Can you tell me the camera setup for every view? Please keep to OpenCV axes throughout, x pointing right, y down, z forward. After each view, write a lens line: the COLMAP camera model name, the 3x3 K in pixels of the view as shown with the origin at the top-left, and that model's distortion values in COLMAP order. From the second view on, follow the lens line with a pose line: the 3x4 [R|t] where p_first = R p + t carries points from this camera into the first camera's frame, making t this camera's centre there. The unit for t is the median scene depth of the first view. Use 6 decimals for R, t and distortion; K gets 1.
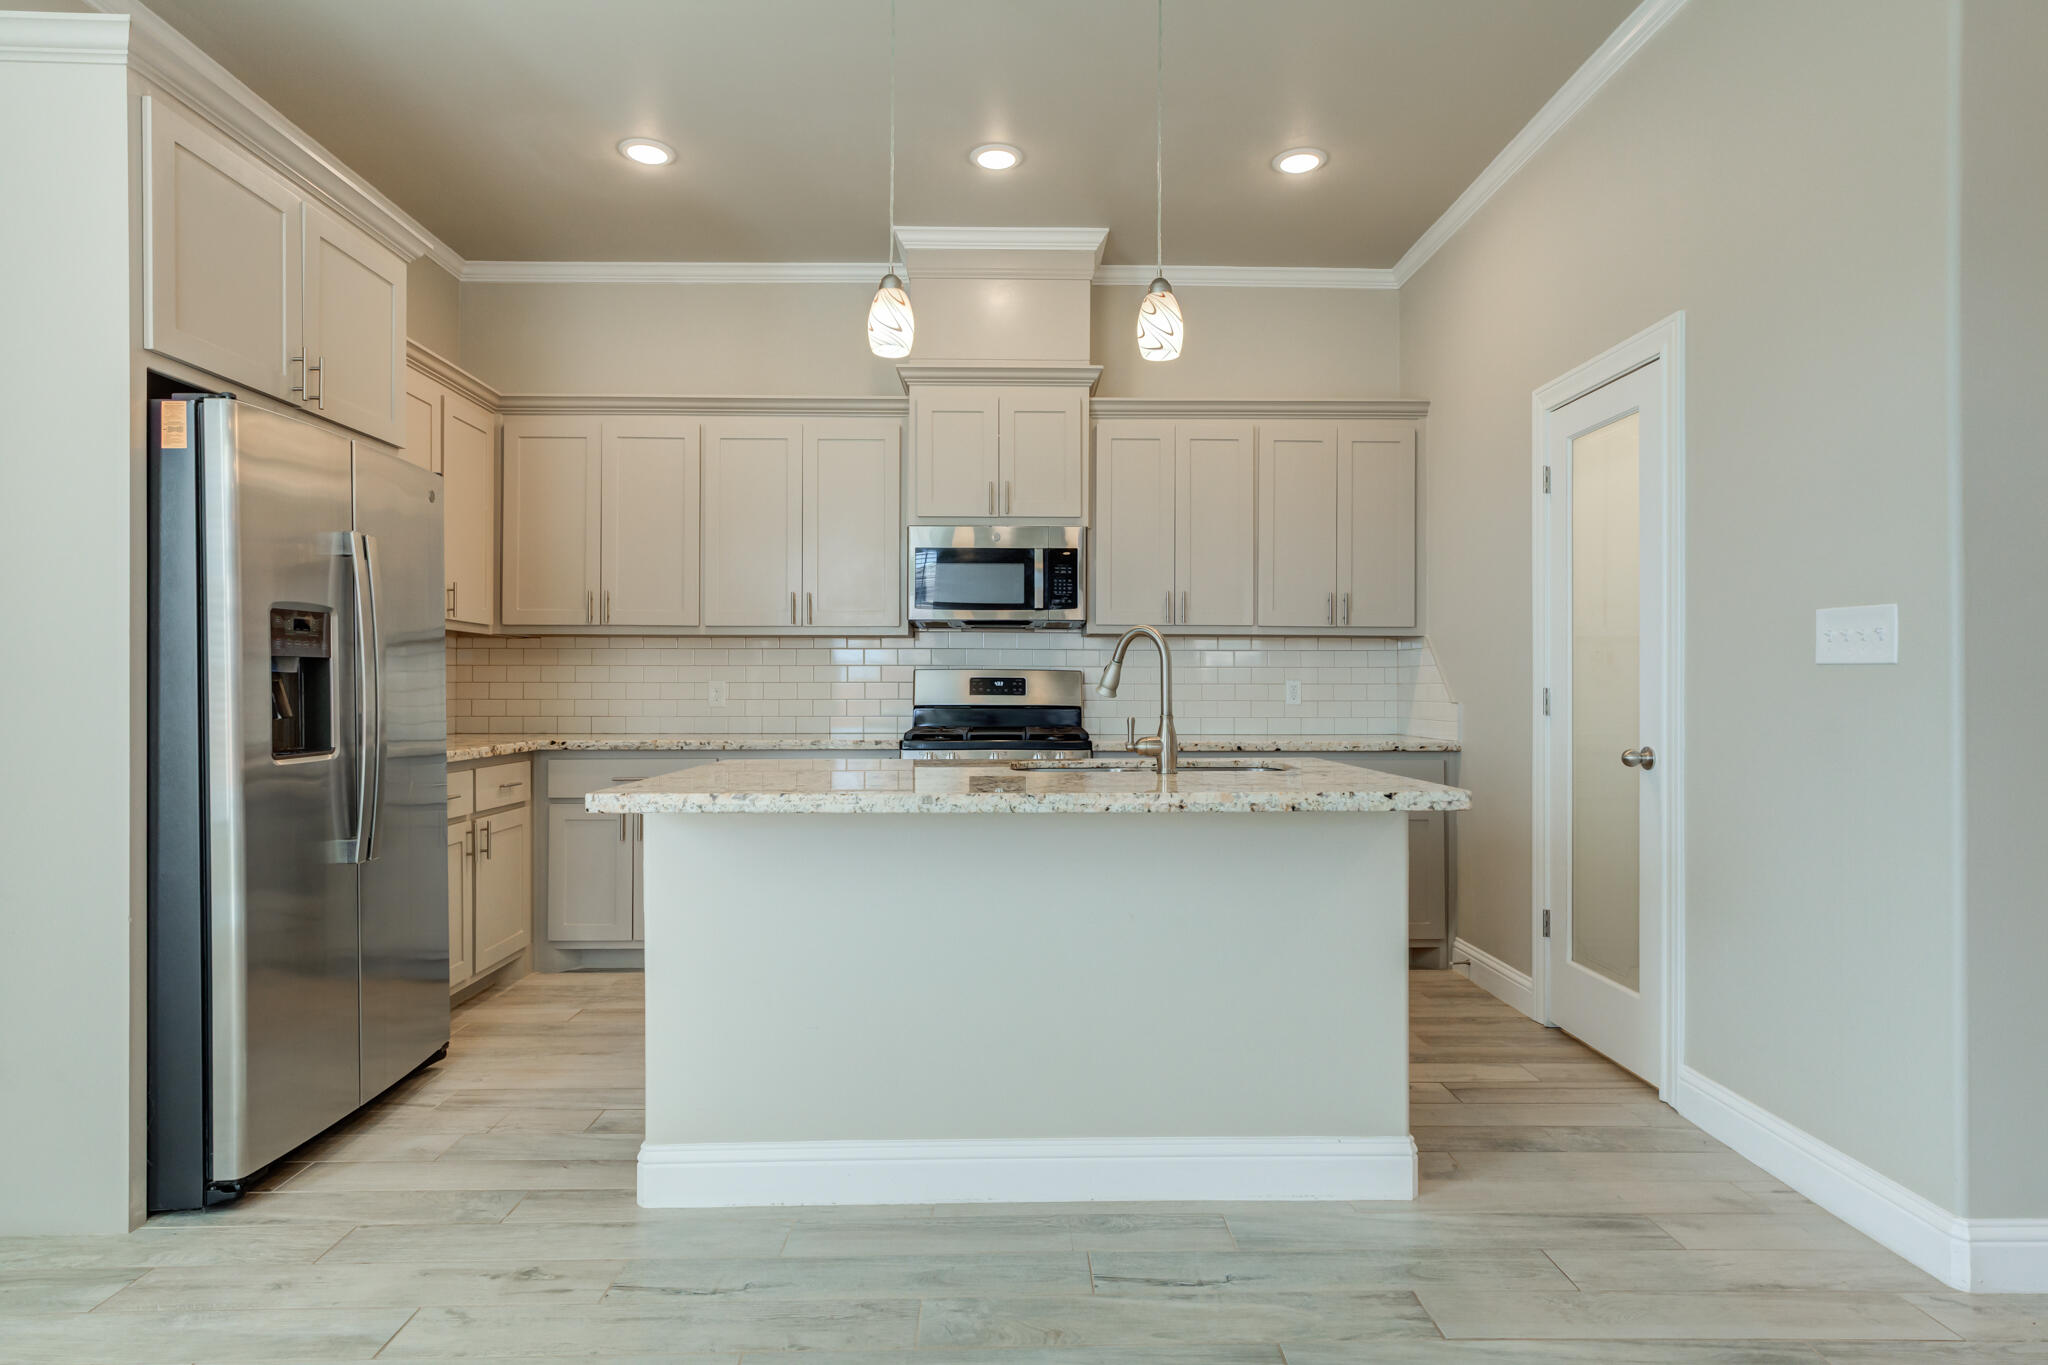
lens RADIAL K [[1054.4, 0, 1024.0], [0, 1054.4, 682.5], [0, 0, 1]] dist [0.002991, 0.001057]
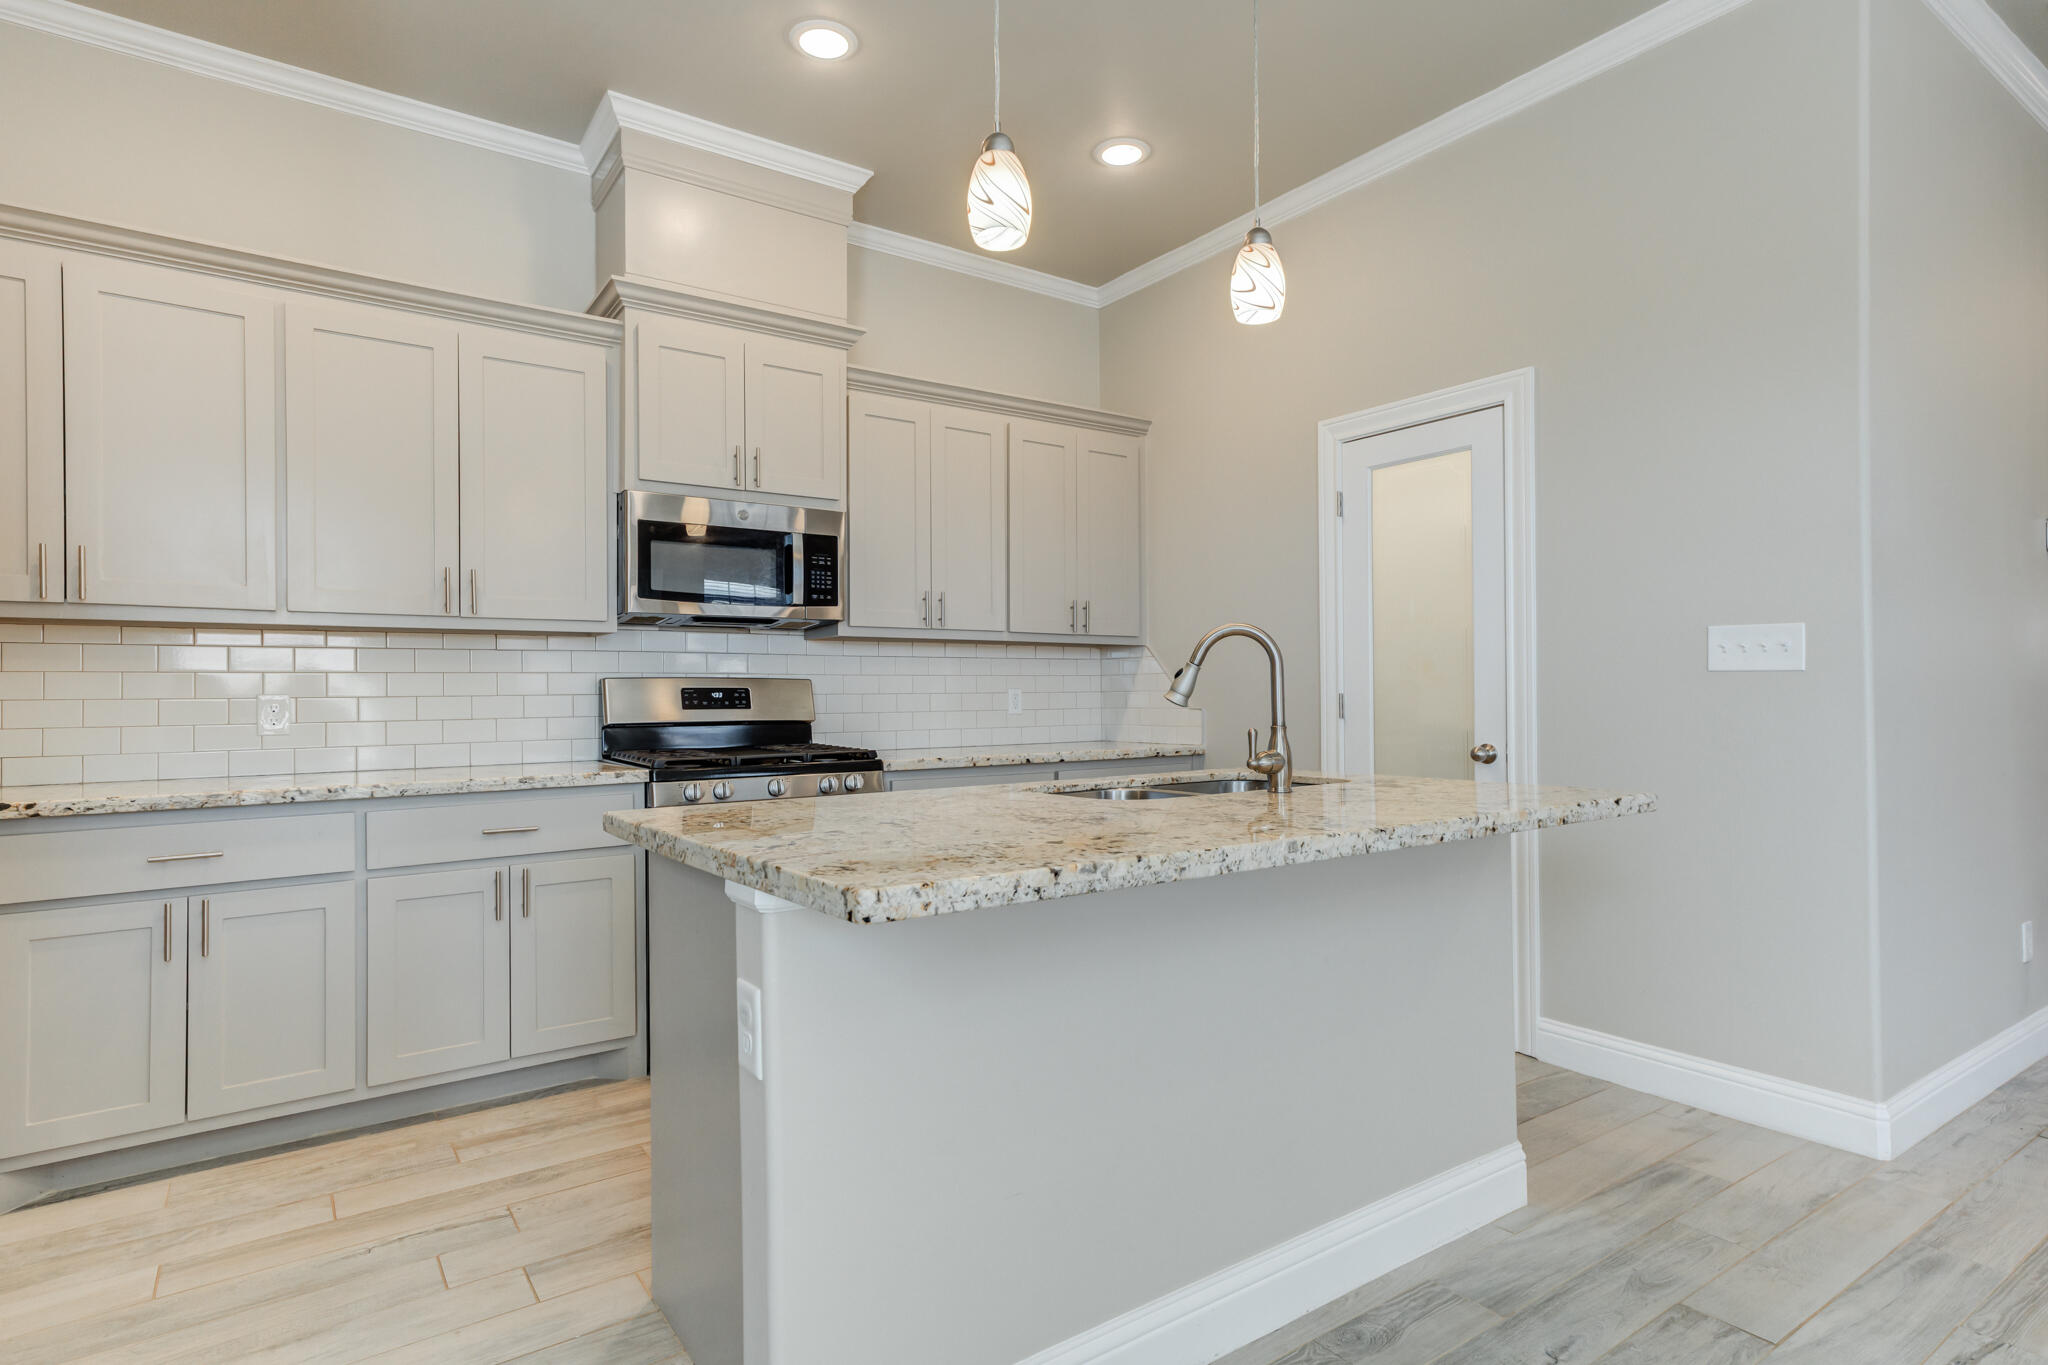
lens RADIAL K [[1032.0, 0, 1060.5], [0, 1032.0, 686.1], [0, 0, 1]] dist [0.015800, 0.000541]
pose [[0.834511, -0.004244, 0.550974, -0.288812], [0.008264, 0.999954, -0.004814, 0.000203], [-0.550929, 0.008571, 0.834508, 0.222889]]
